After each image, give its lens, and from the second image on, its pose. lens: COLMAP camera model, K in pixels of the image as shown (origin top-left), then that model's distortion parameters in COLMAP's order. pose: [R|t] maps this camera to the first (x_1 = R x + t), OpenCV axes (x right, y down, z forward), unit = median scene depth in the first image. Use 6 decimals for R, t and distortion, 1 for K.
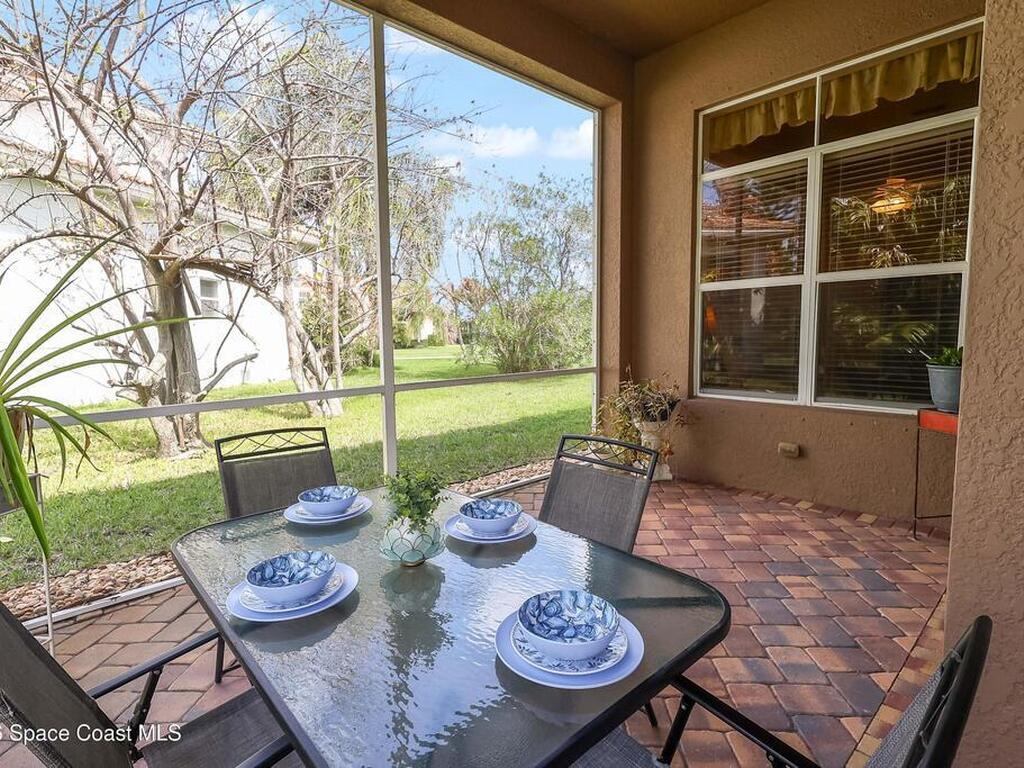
lens RADIAL K [[536.4, 0, 511.3], [0, 536.4, 381.7], [0, 0, 1]] dist [-0.001166, 0.002299]
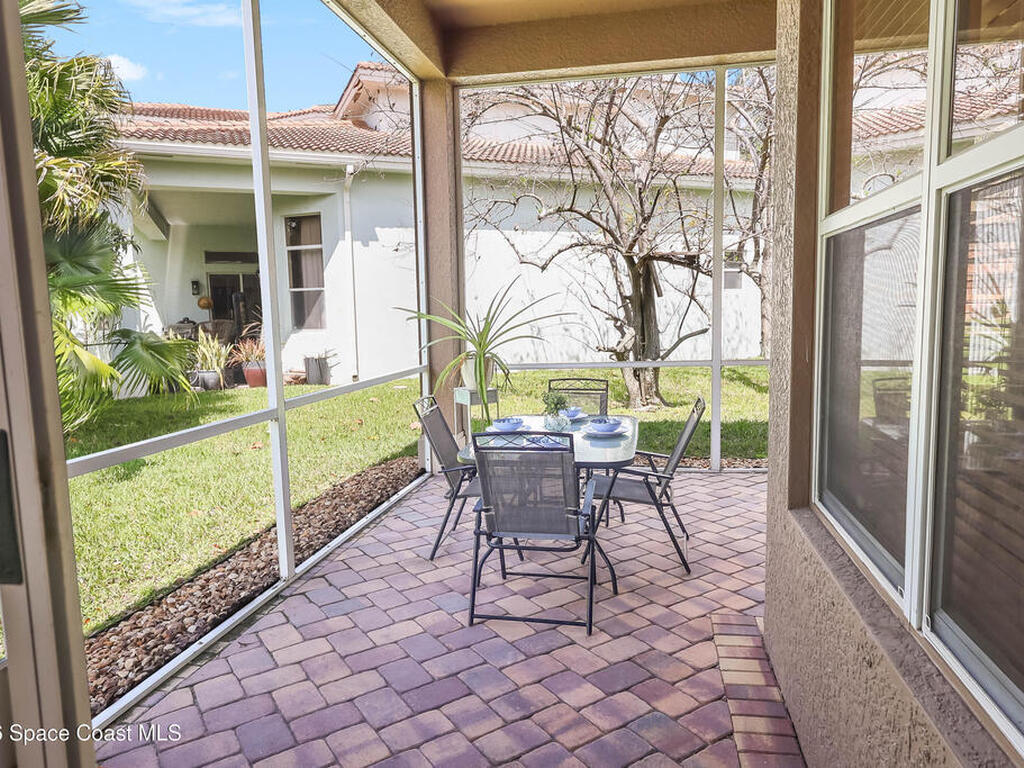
lens RADIAL K [[726.9, 0, 512.1], [0, 726.9, 387.4], [0, 0, 1]] dist [0.000249, 0.000069]
pose [[0.604041, 0.085082, -0.792398, 0.565389], [-0.054470, 0.996367, 0.065460, -0.007462], [0.795089, 0.003621, 0.606481, -0.292211]]
